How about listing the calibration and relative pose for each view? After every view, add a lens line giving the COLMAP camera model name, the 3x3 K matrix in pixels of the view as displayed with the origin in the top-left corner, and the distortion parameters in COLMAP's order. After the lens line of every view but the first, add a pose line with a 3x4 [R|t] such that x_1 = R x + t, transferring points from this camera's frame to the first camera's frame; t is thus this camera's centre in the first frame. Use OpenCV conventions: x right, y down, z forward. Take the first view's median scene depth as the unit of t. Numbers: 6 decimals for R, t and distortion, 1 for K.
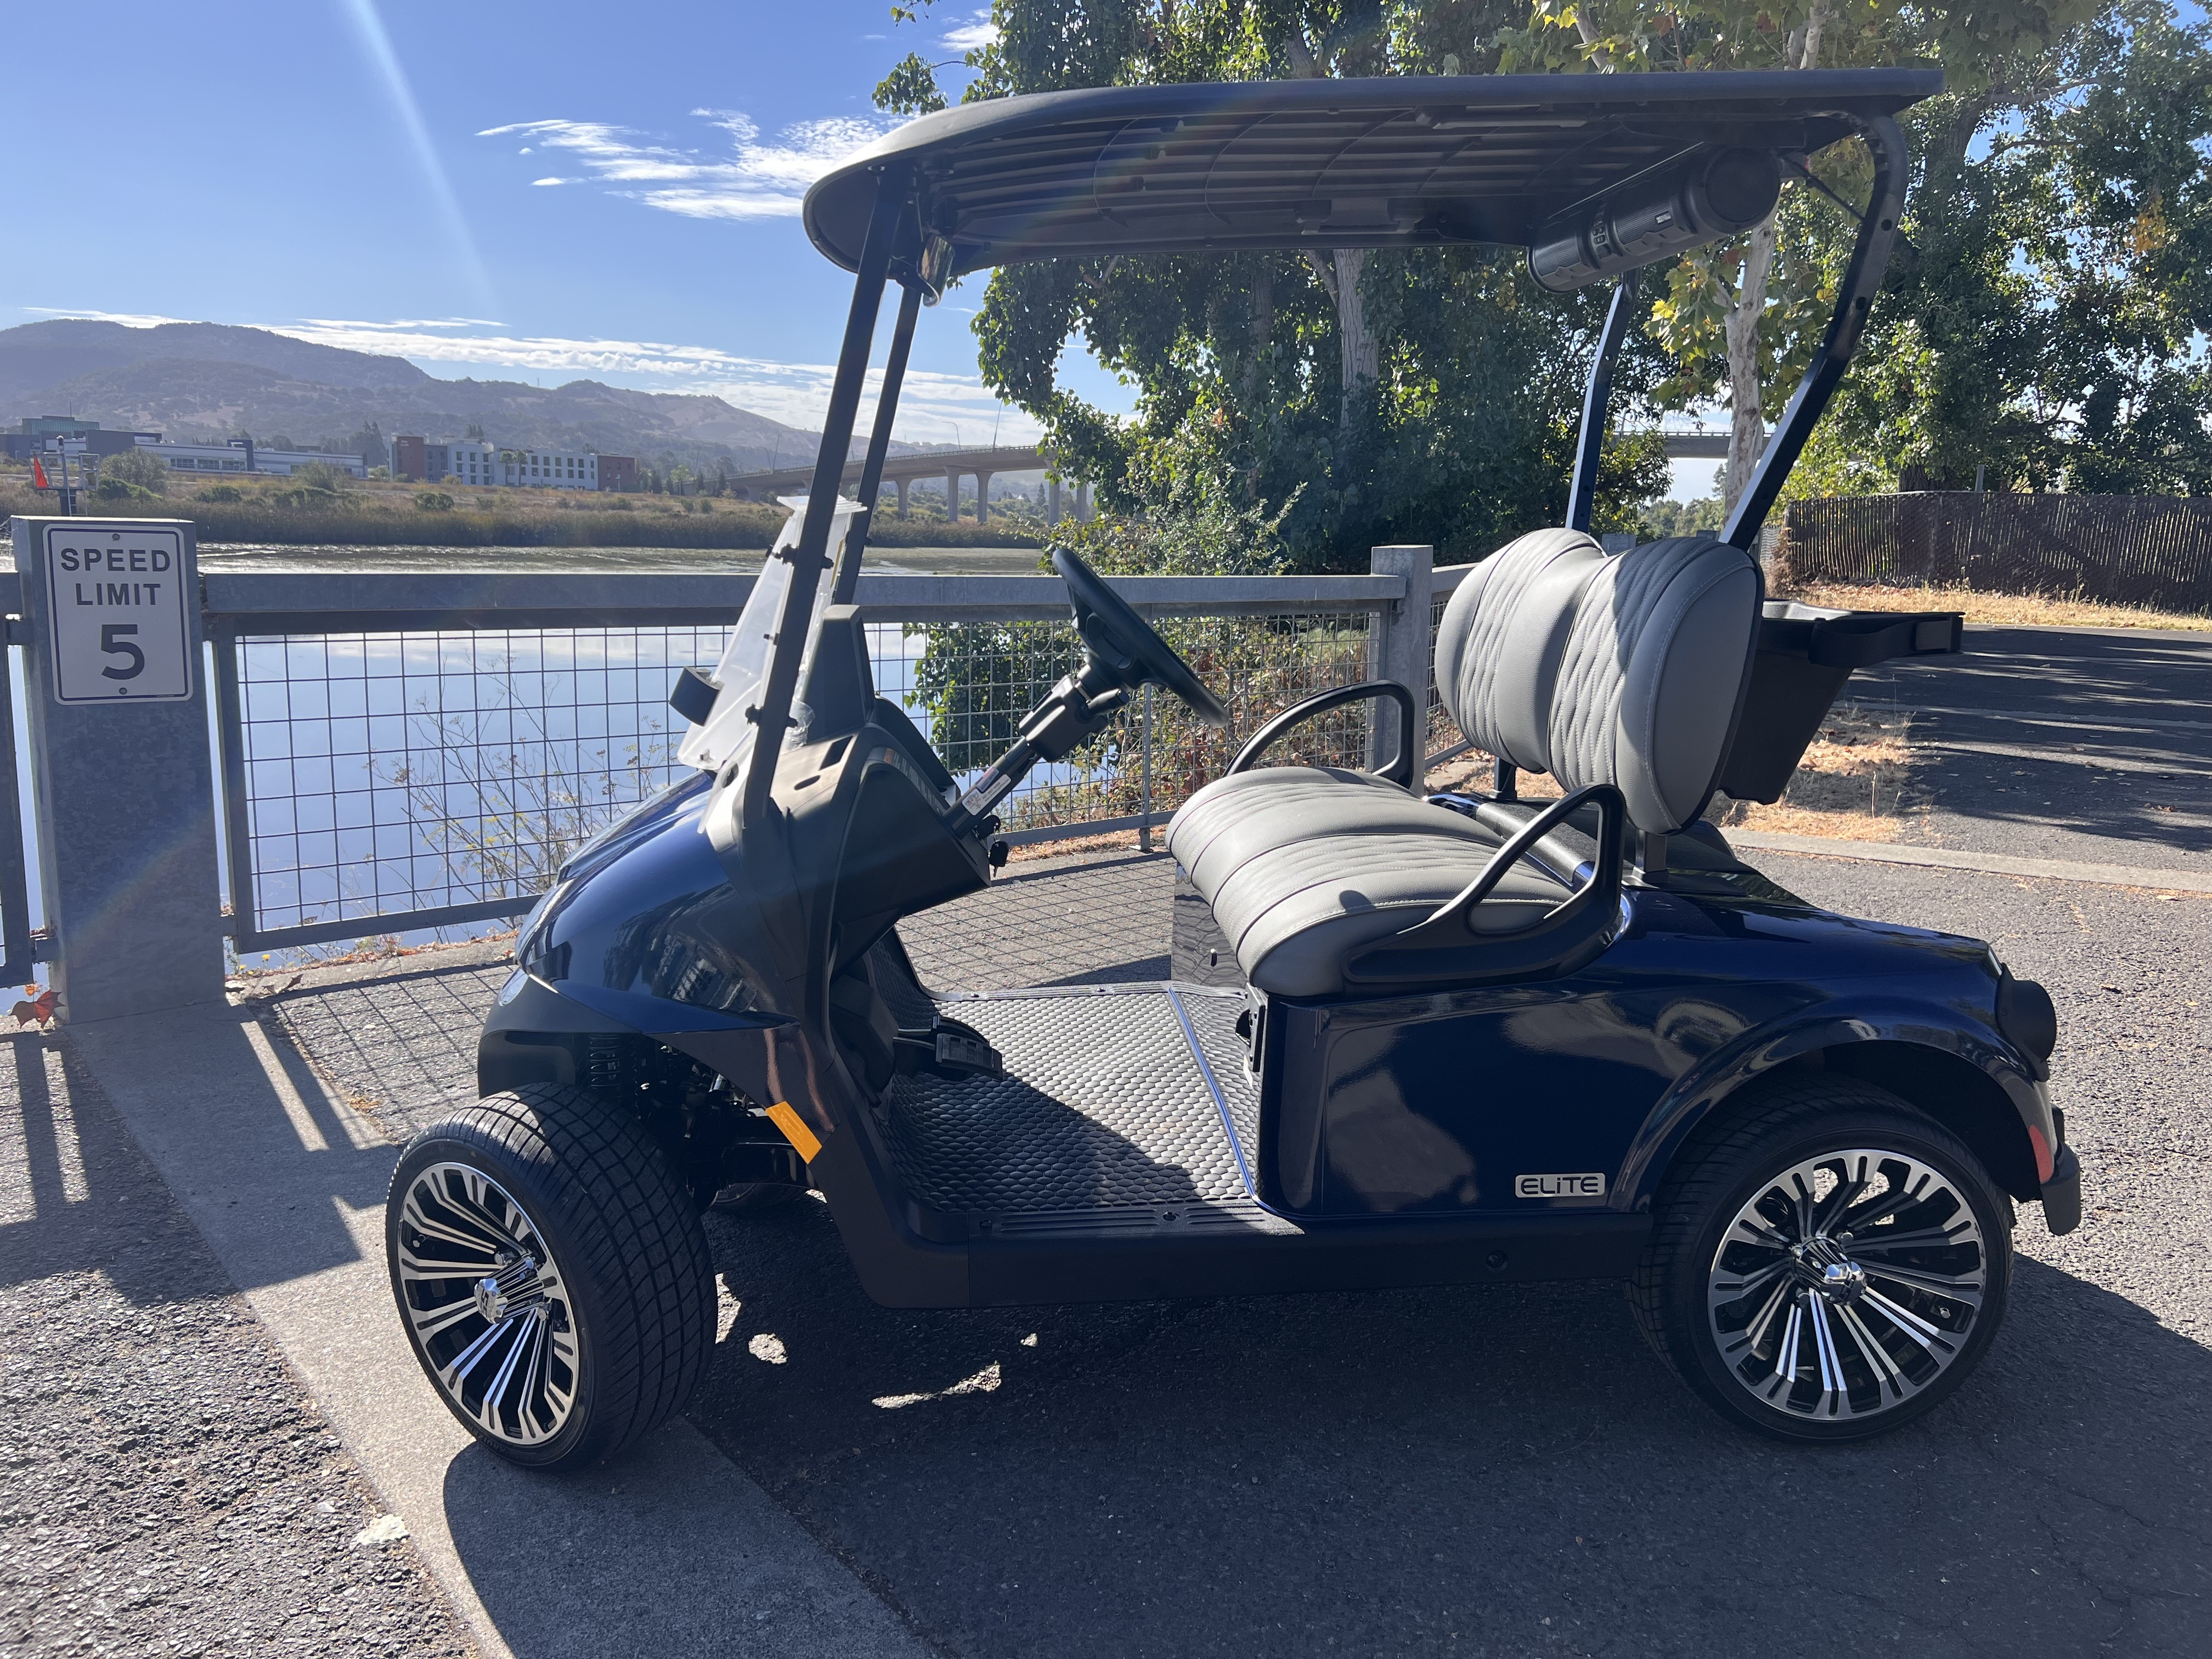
lens RADIAL K [[1678.6, 0, 1105.8], [0, 1678.6, 829.0], [0, 0, 1]] dist [0.049114, -0.057535]
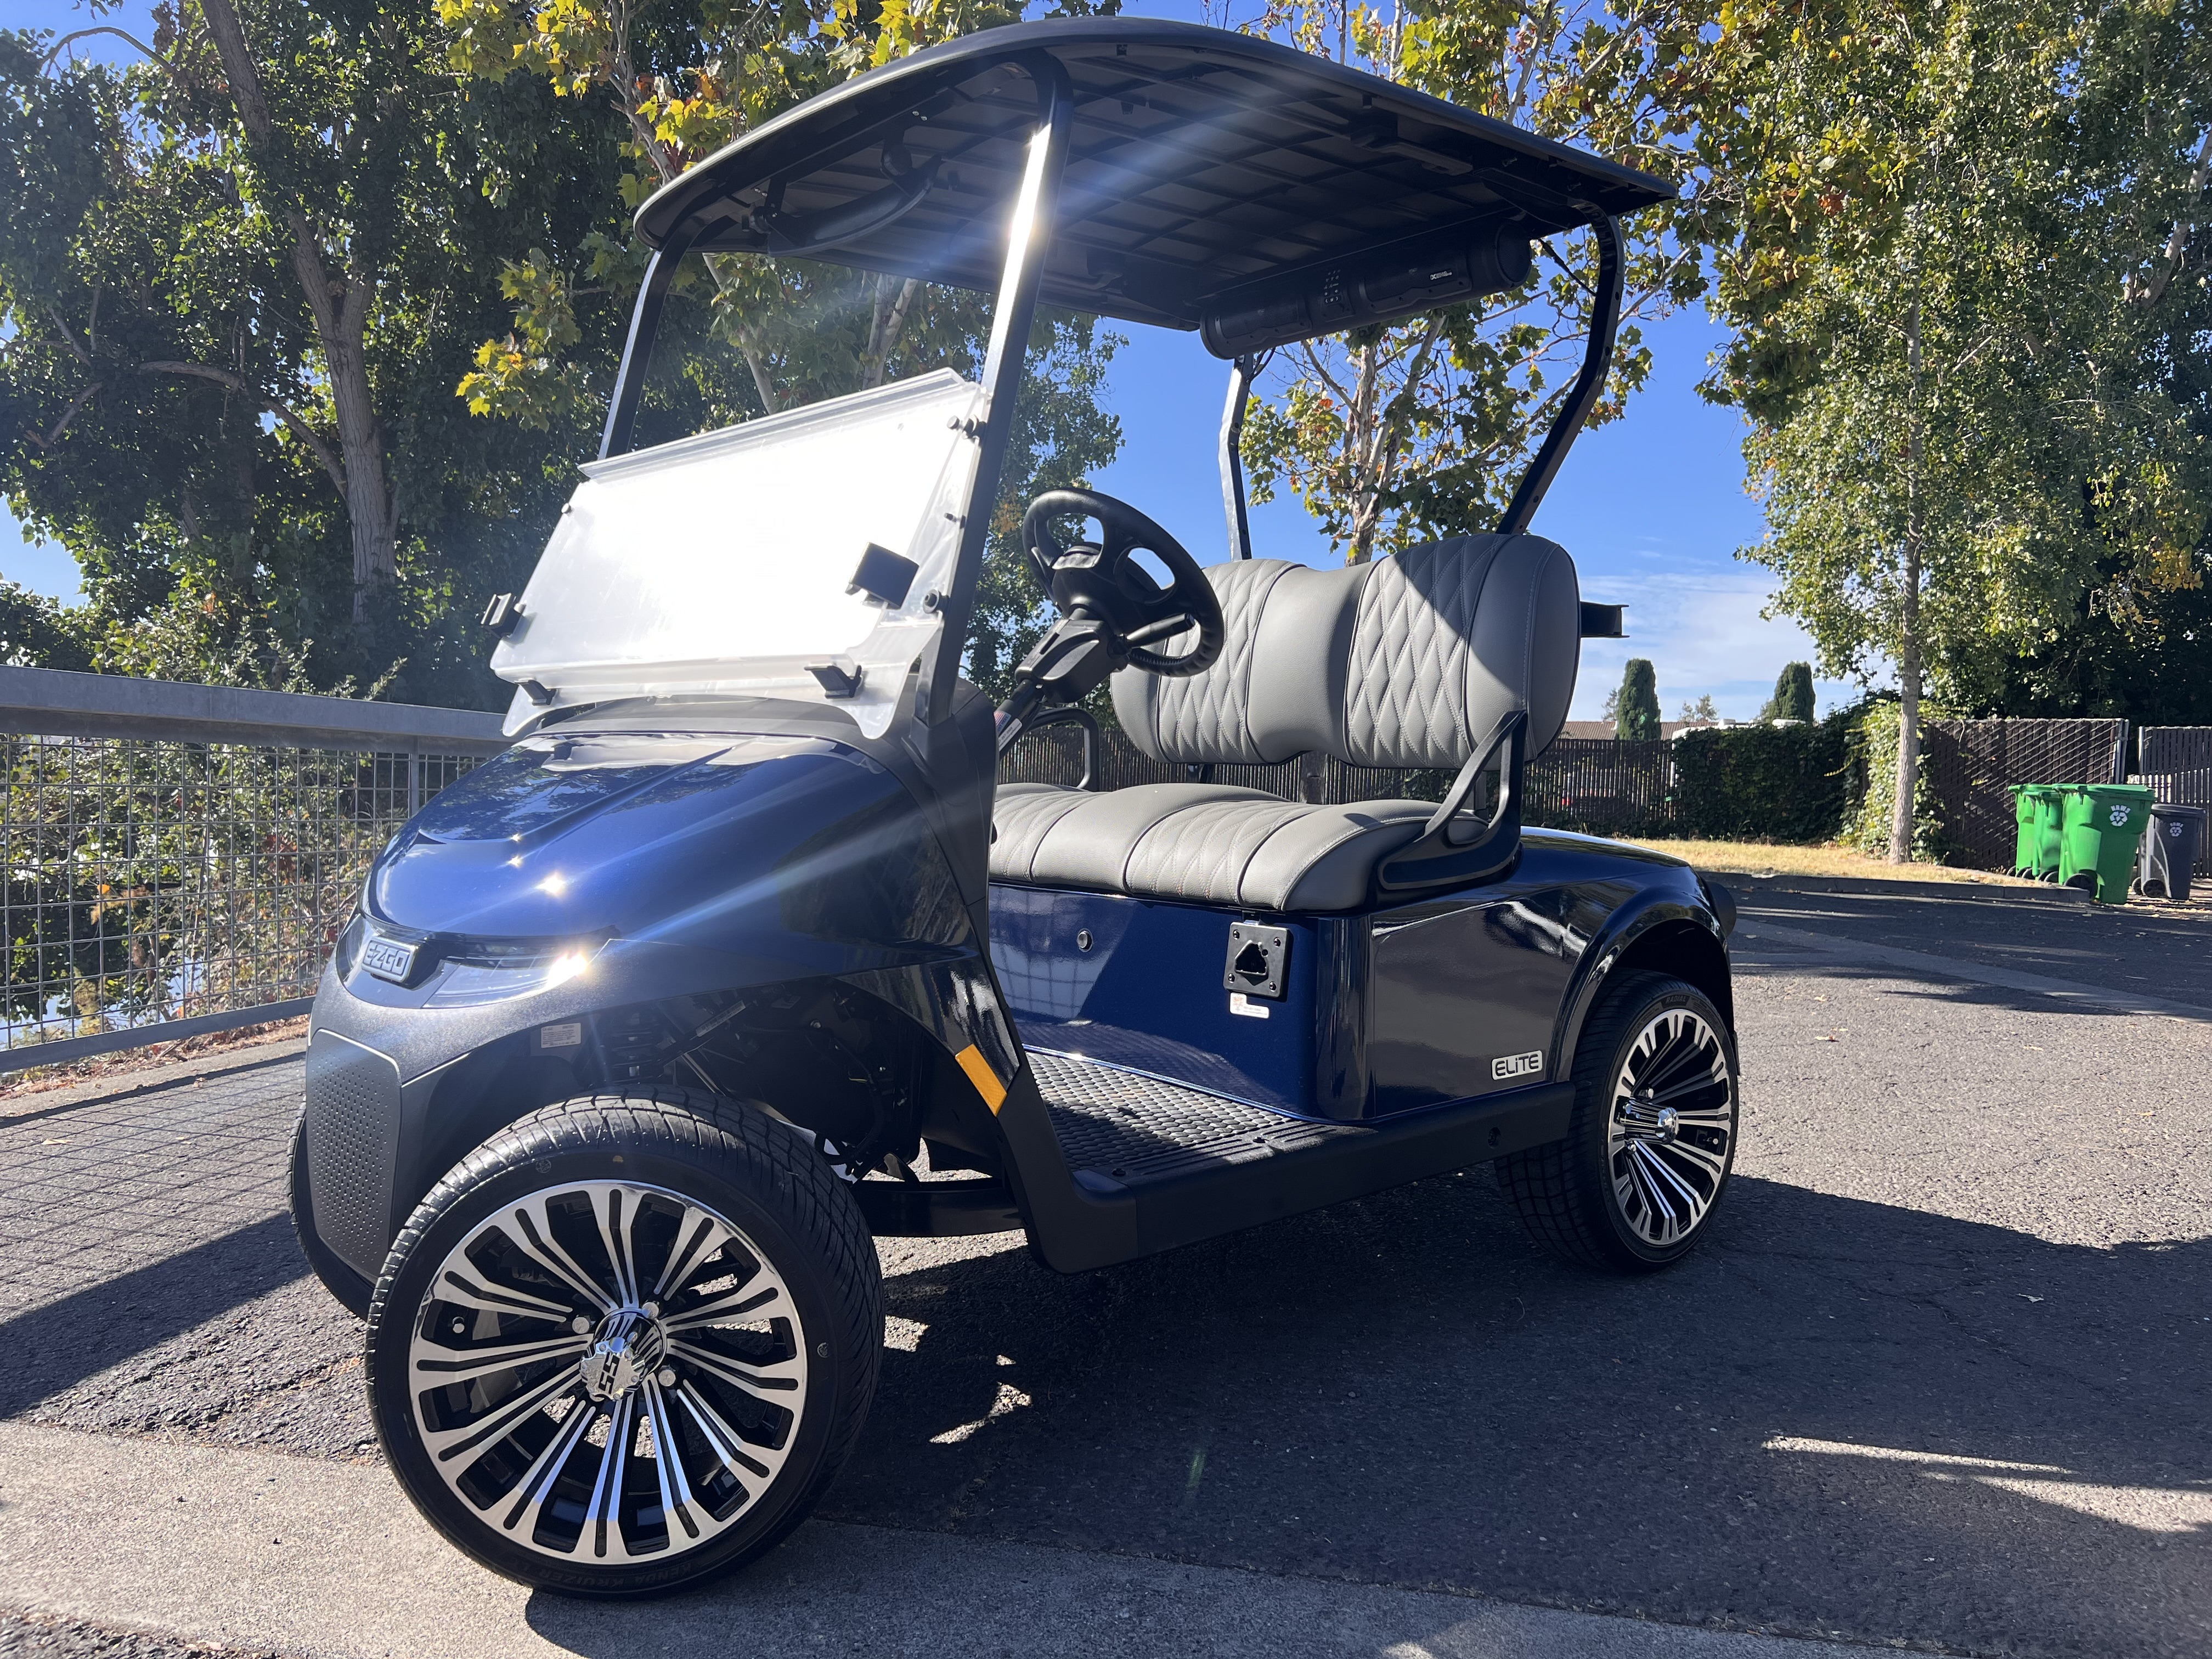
lens RADIAL K [[1678.6, 0, 1115.4], [0, 1678.6, 838.1], [0, 0, 1]] dist [0.049114, -0.057535]
pose [[0.798435, -0.025350, 0.601547, -0.609512], [0.110033, 0.988430, -0.104393, 0.143618], [-0.591941, 0.149542, 0.791987, 0.229893]]
